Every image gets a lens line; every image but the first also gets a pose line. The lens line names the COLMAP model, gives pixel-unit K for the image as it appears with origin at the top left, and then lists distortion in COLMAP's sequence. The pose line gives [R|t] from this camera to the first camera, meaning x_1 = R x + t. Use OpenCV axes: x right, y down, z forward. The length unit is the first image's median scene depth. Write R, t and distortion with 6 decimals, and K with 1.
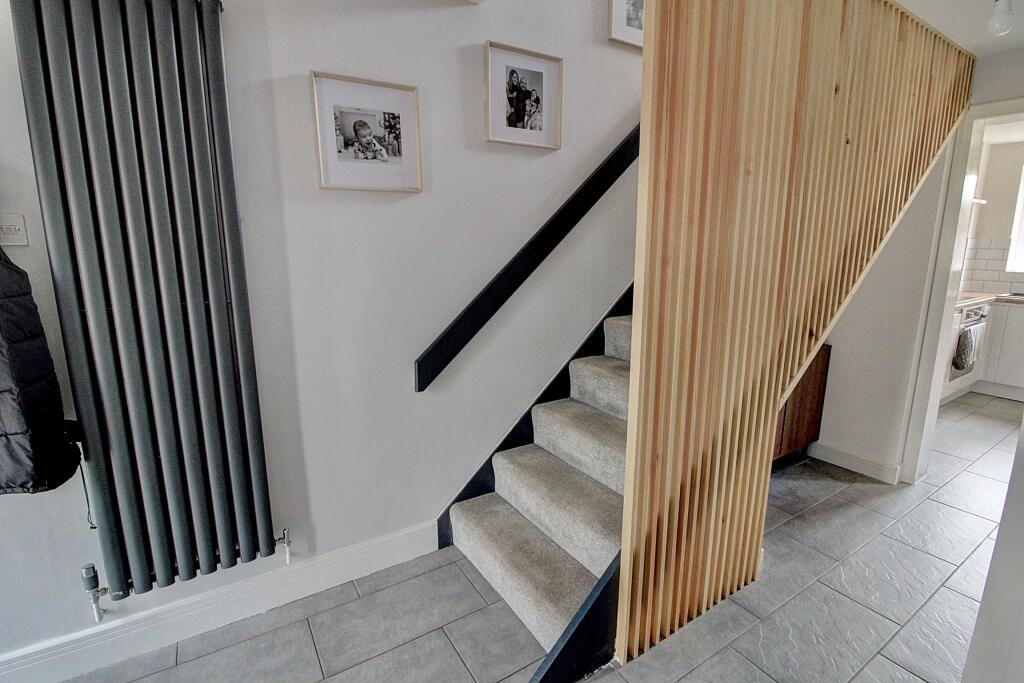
lens RADIAL K [[475.8, 0, 512.0], [0, 475.8, 334.3], [0, 0, 1]] dist [-0.009076, -0.008008]
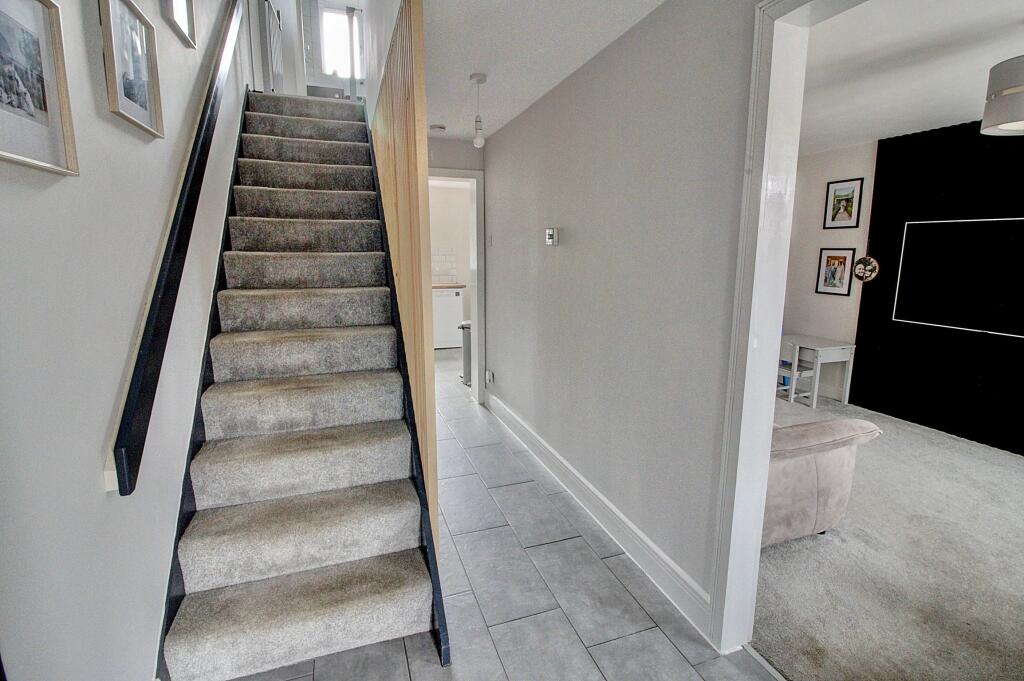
lens RADIAL K [[475.8, 0, 511.6], [0, 475.8, 334.4], [0, 0, 1]] dist [-0.009076, -0.008008]
pose [[0.228454, -0.172720, 0.958111, -0.597211], [0.180513, 0.974587, 0.132648, -0.070767], [-0.956673, 0.142648, 0.253826, 0.302651]]
